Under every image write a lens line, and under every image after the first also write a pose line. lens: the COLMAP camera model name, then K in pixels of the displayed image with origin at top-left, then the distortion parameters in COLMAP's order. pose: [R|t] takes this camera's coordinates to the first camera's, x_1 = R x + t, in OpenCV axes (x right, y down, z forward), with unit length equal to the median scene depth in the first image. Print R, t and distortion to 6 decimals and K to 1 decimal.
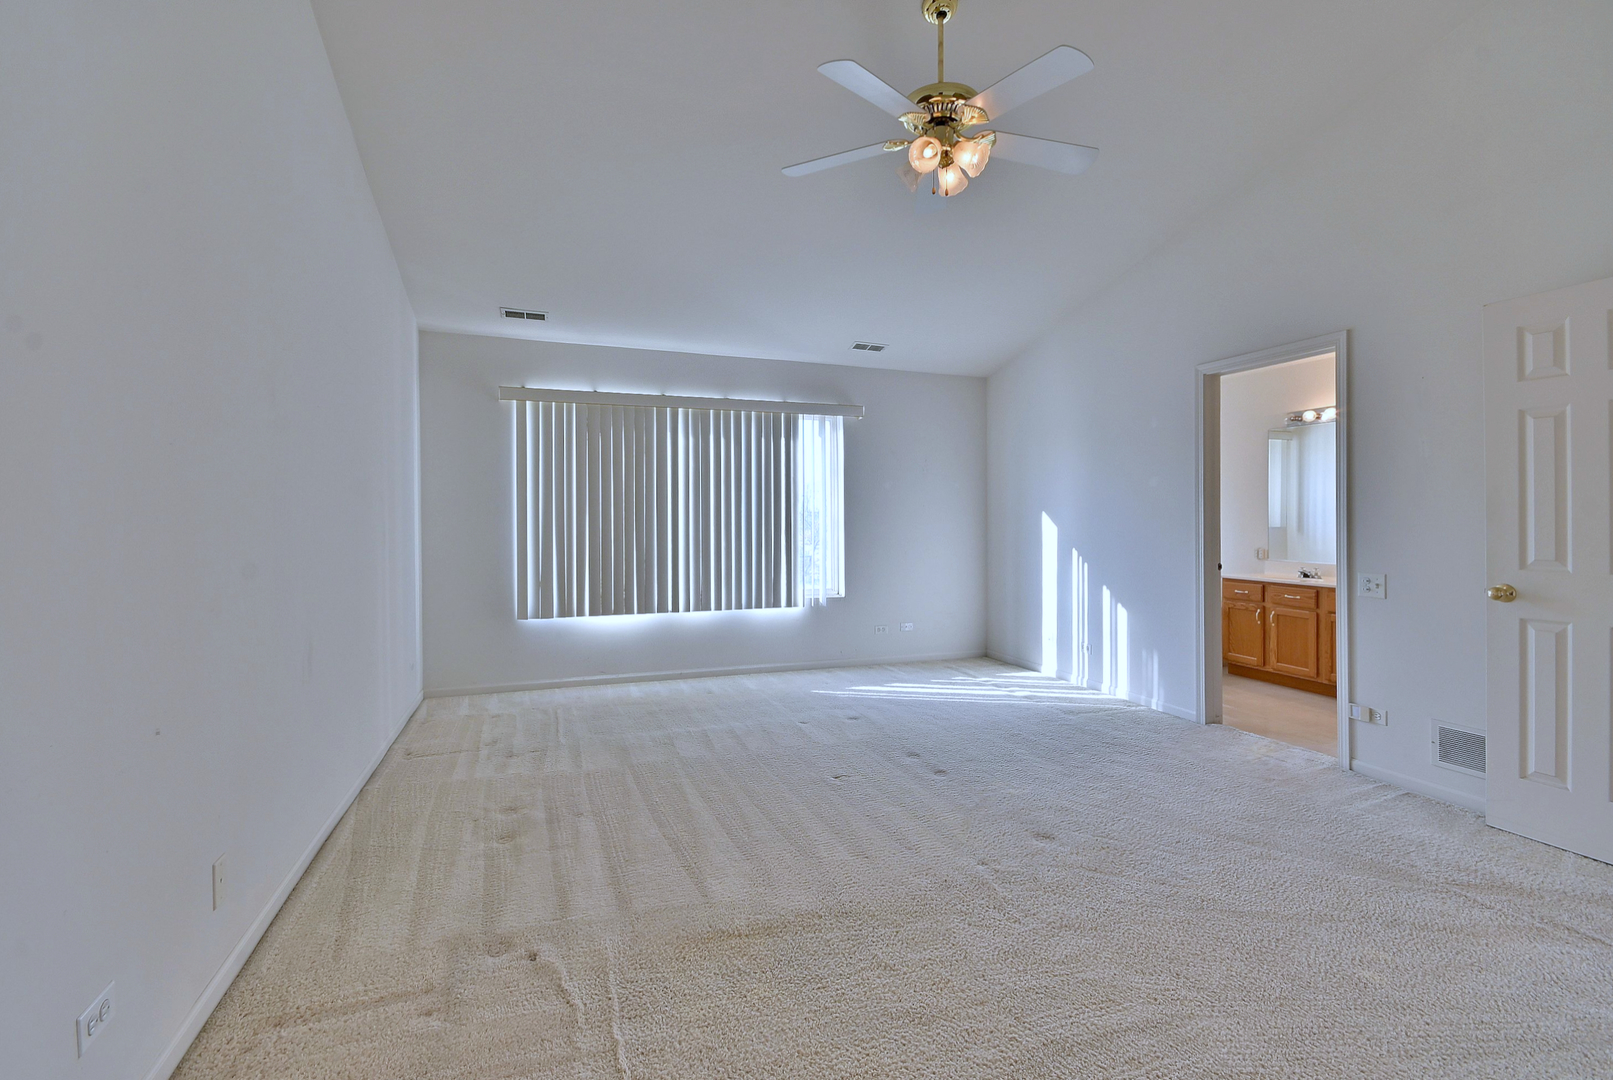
lens RADIAL K [[732.4, 0, 802.9], [0, 732.4, 528.5], [0, 0, 1]] dist [0.014351, -0.000749]
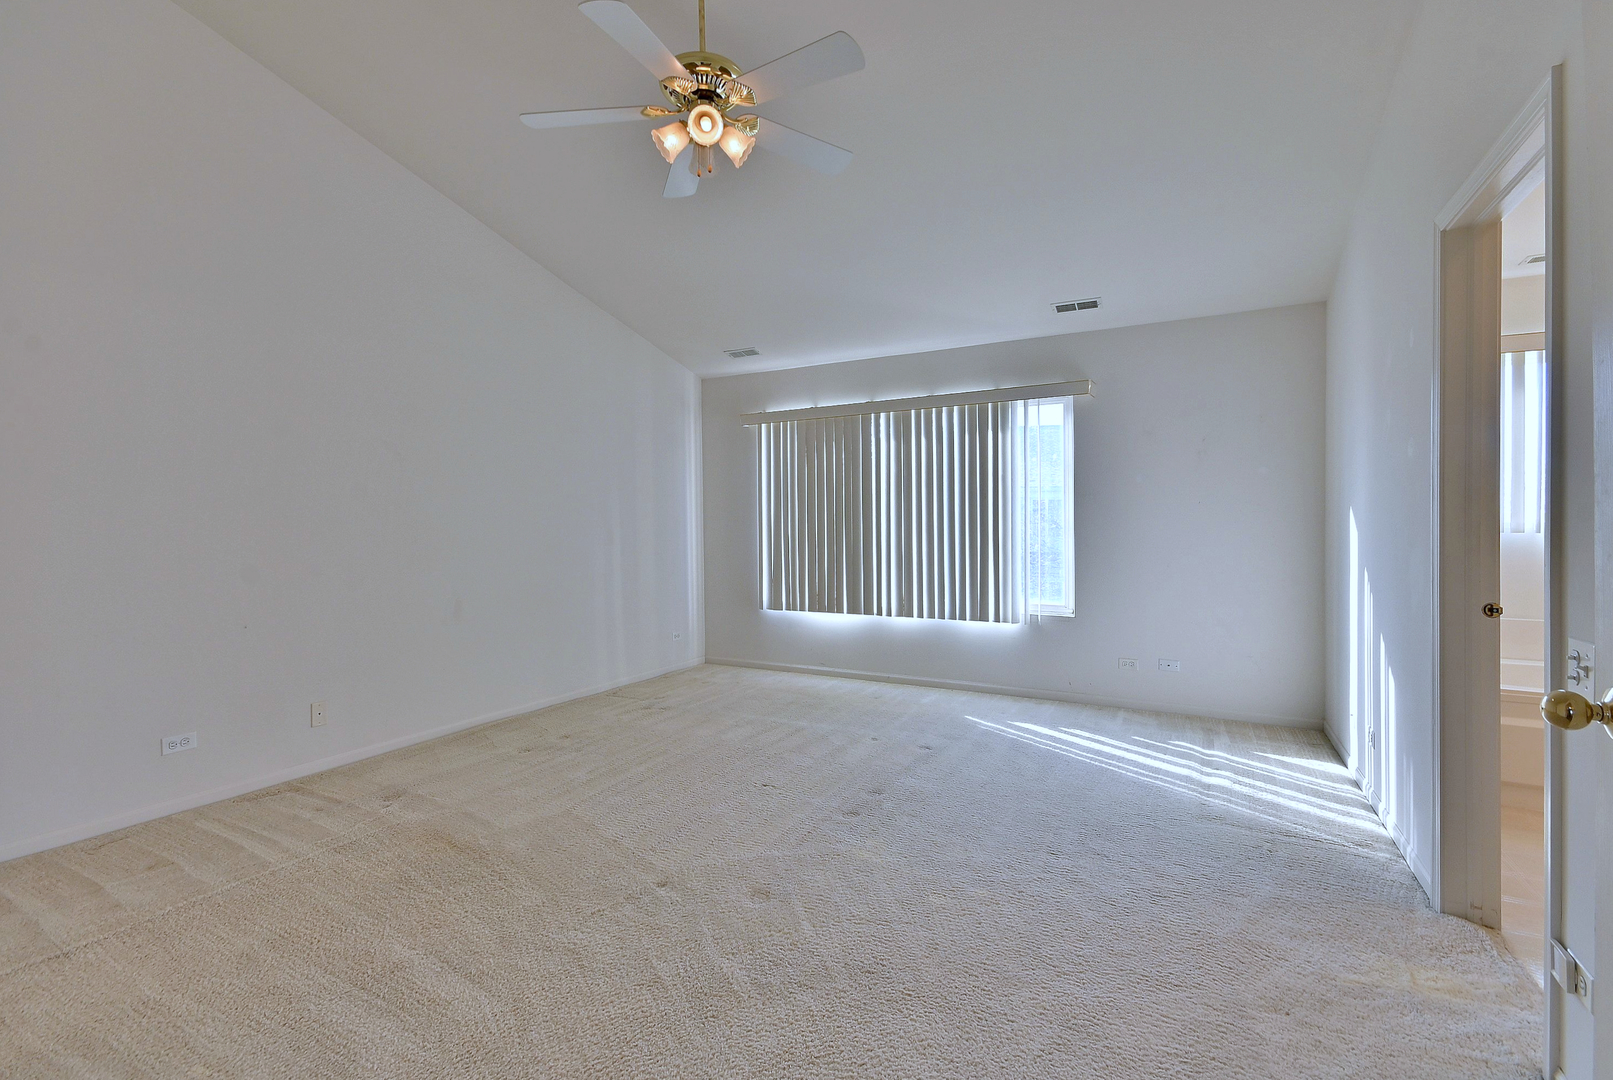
lens RADIAL K [[732.4, 0, 810.0], [0, 732.4, 540.4], [0, 0, 1]] dist [0.014351, -0.000749]
pose [[0.661371, 0.010518, -0.749985, 0.513360], [-0.003654, 0.999935, 0.010801, 0.000112], [0.750050, -0.004403, 0.661367, 0.259002]]
